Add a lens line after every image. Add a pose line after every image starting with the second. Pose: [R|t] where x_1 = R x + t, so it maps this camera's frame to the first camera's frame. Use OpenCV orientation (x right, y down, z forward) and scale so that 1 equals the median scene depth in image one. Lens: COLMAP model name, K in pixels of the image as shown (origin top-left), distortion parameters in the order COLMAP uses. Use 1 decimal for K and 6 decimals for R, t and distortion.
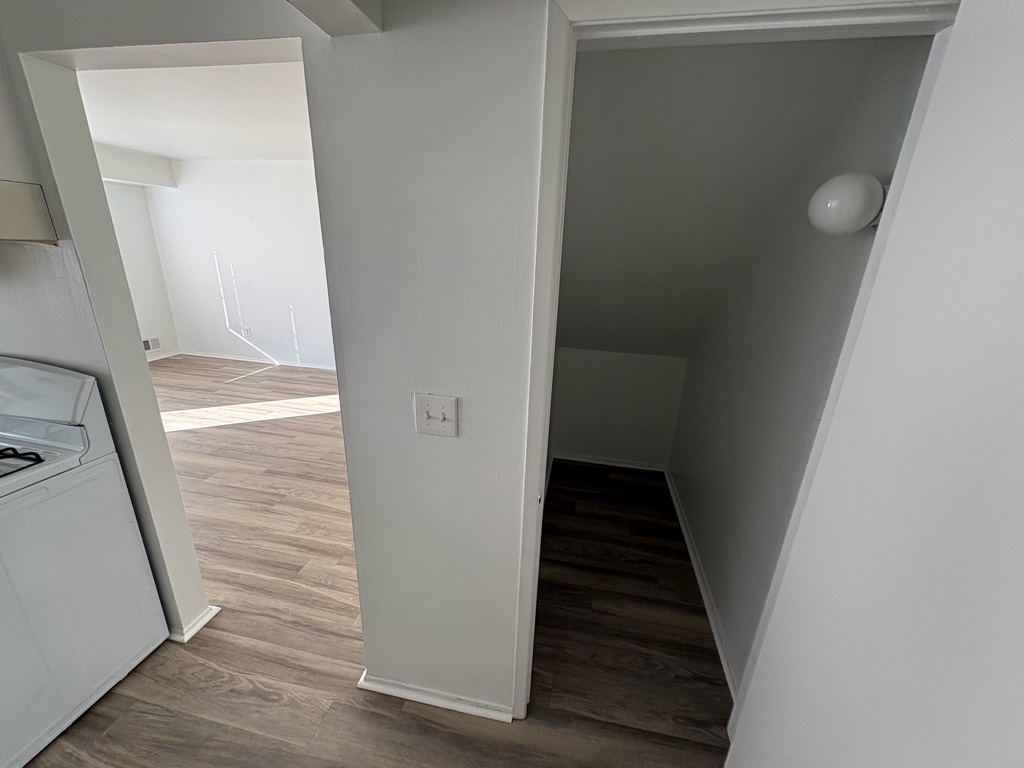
lens RADIAL K [[404.6, 0, 512.0], [0, 404.6, 384.0], [0, 0, 1]] dist [0.000580, -0.000231]
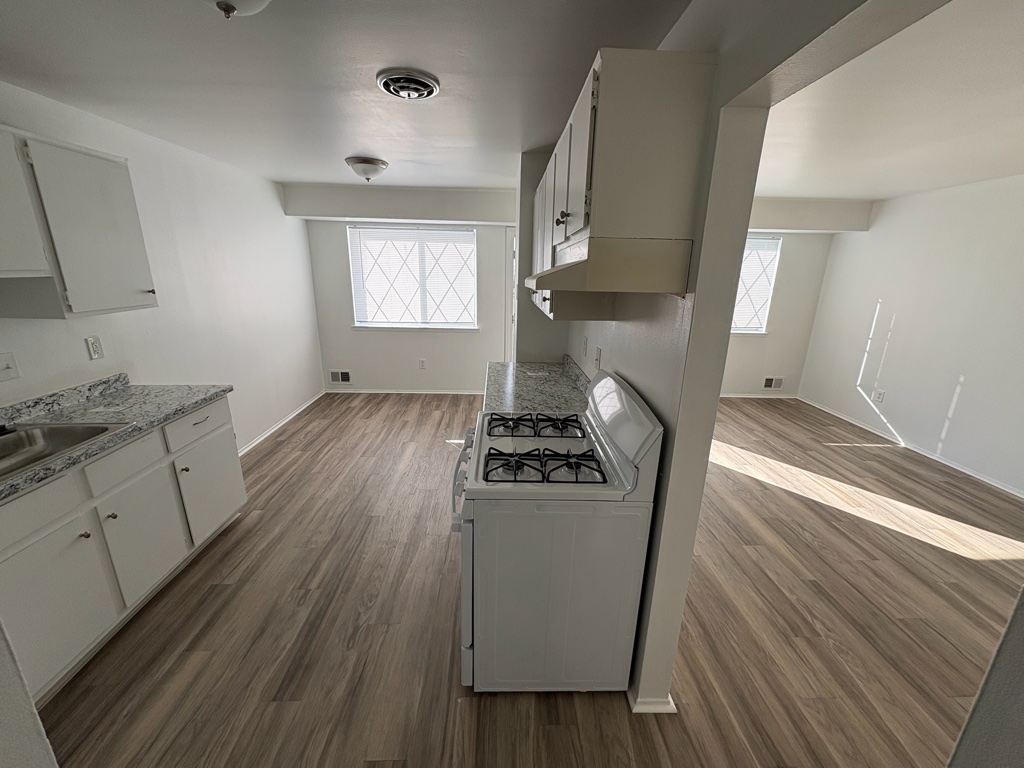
lens RADIAL K [[404.6, 0, 512.0], [0, 404.6, 384.0], [0, 0, 1]] dist [0.000580, -0.000231]
pose [[0.219668, 0.229393, -0.948222, -0.094375], [-0.323835, 0.933997, 0.150931, -0.066296], [0.920259, 0.273913, 0.279455, 0.162996]]
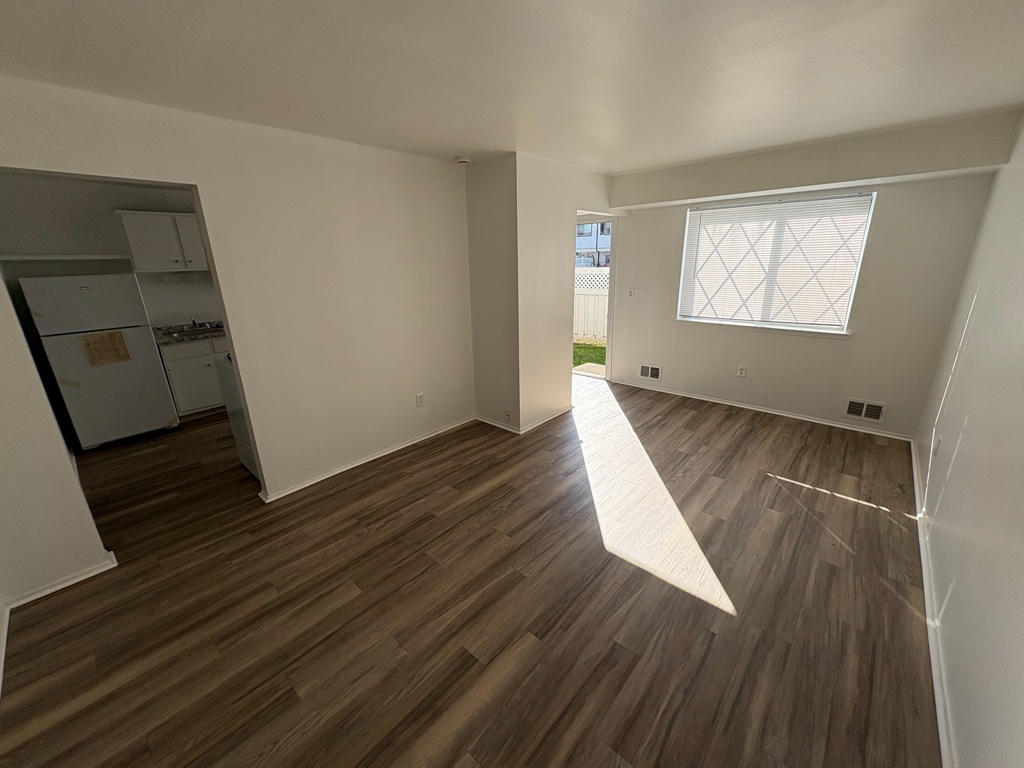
lens RADIAL K [[404.6, 0, 512.0], [0, 404.6, 384.0], [0, 0, 1]] dist [0.000580, -0.000231]
pose [[-0.513236, 0.215940, -0.830637, -0.012516], [-0.276127, 0.874824, 0.398041, -0.455391], [0.812615, 0.433650, -0.389365, 1.385390]]
